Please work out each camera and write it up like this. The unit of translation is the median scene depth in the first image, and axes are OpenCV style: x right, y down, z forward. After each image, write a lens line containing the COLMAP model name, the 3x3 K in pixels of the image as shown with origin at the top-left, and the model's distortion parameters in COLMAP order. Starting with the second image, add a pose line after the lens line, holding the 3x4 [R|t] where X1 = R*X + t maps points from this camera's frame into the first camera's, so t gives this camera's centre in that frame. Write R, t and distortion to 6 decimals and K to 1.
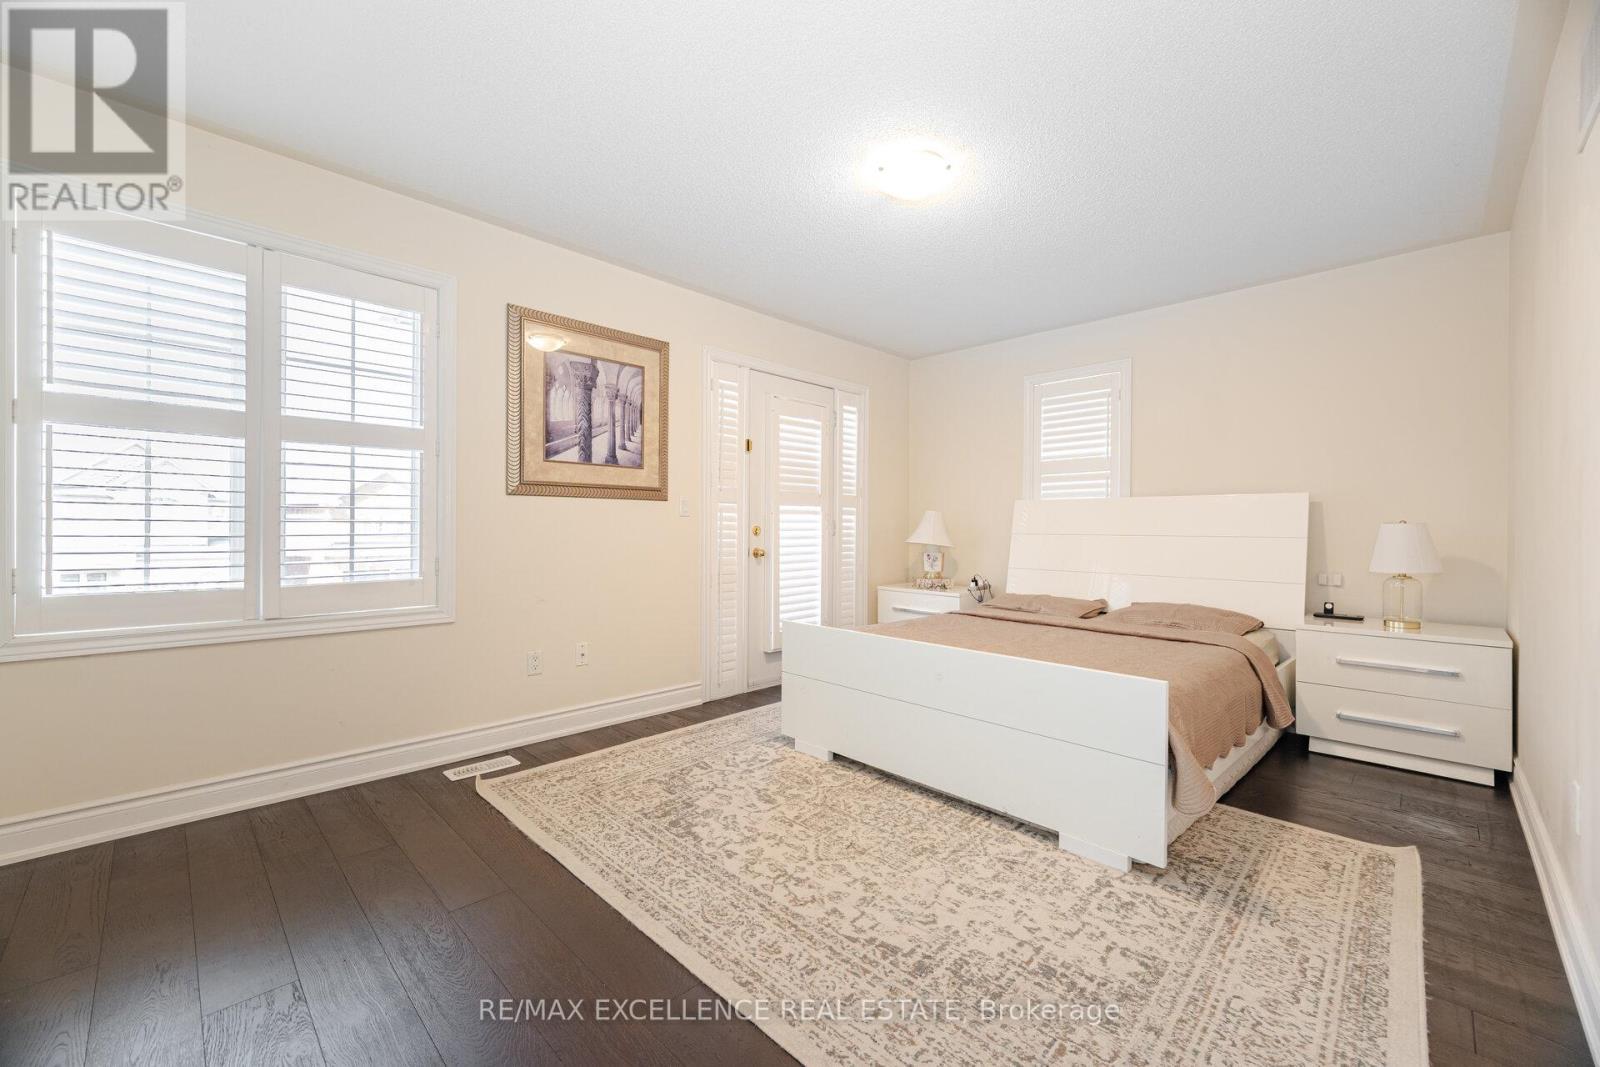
lens RADIAL K [[646.5, 0, 800.3], [0, 646.5, 533.9], [0, 0, 1]] dist [0.001574, 0.000897]
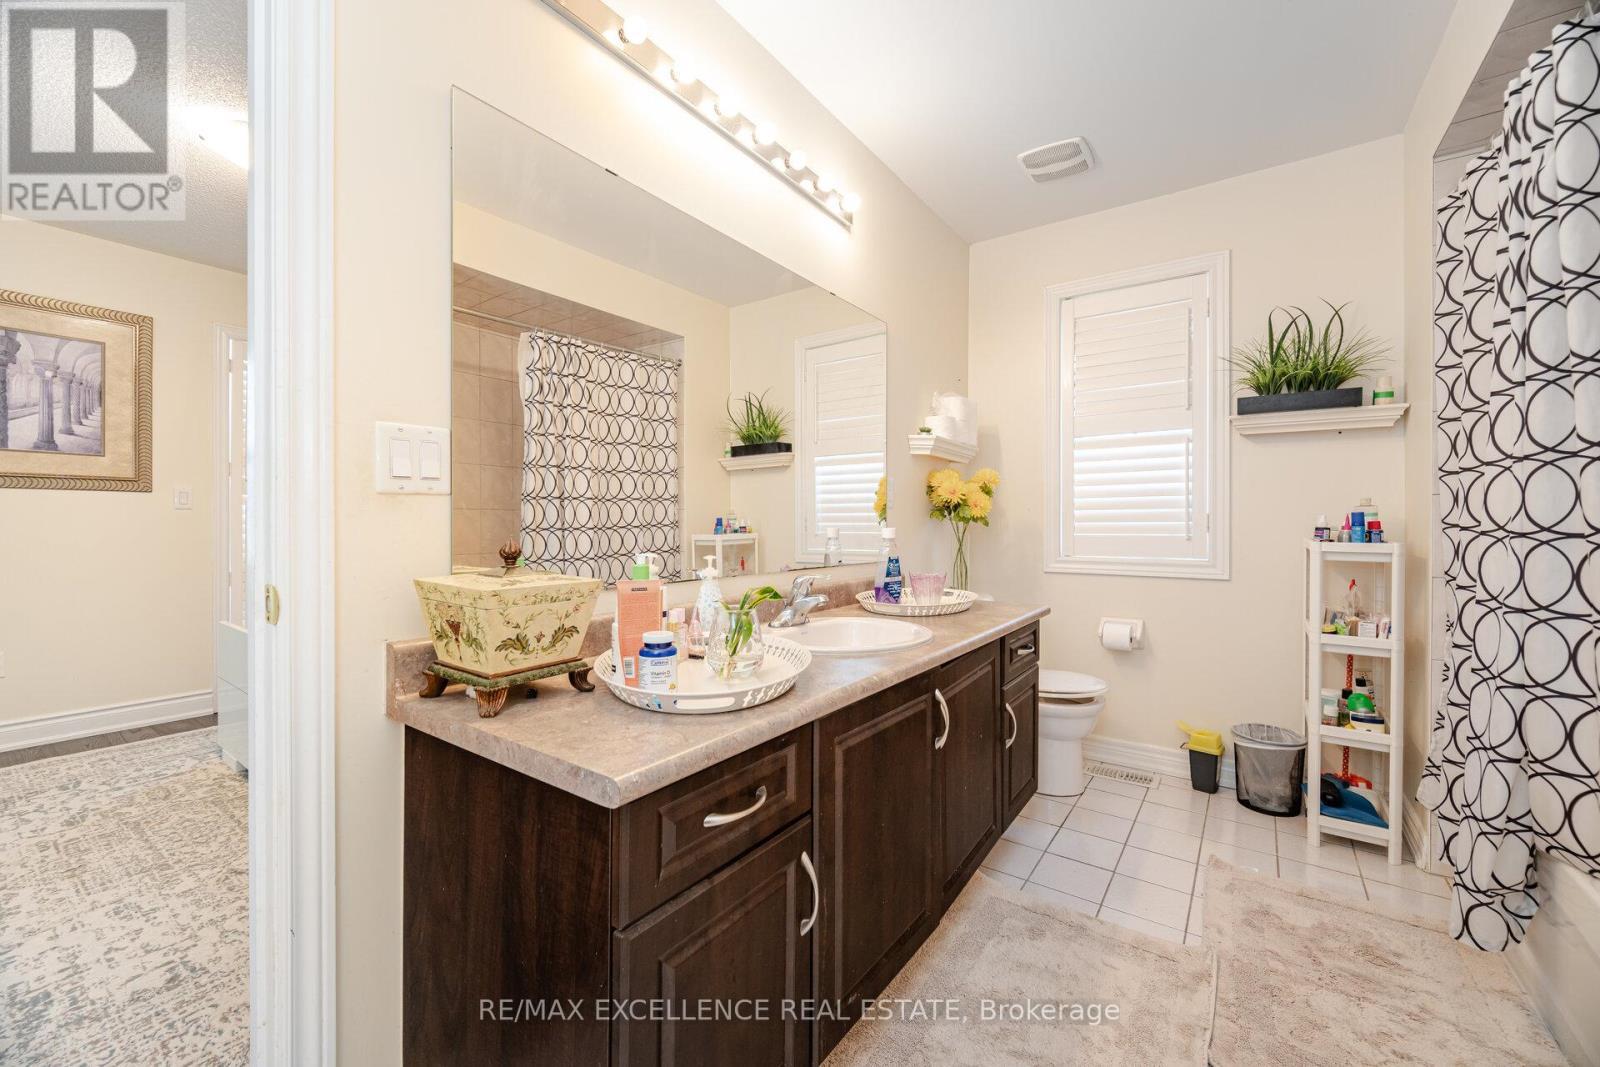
lens RADIAL K [[646.5, 0, 788.5], [0, 646.5, 526.3], [0, 0, 1]] dist [0.001574, 0.000897]
pose [[0.989073, -0.007362, 0.147243, 0.672386], [0.008041, 0.999960, -0.004022, 0.009751], [-0.147208, 0.005162, 0.989092, -0.035716]]
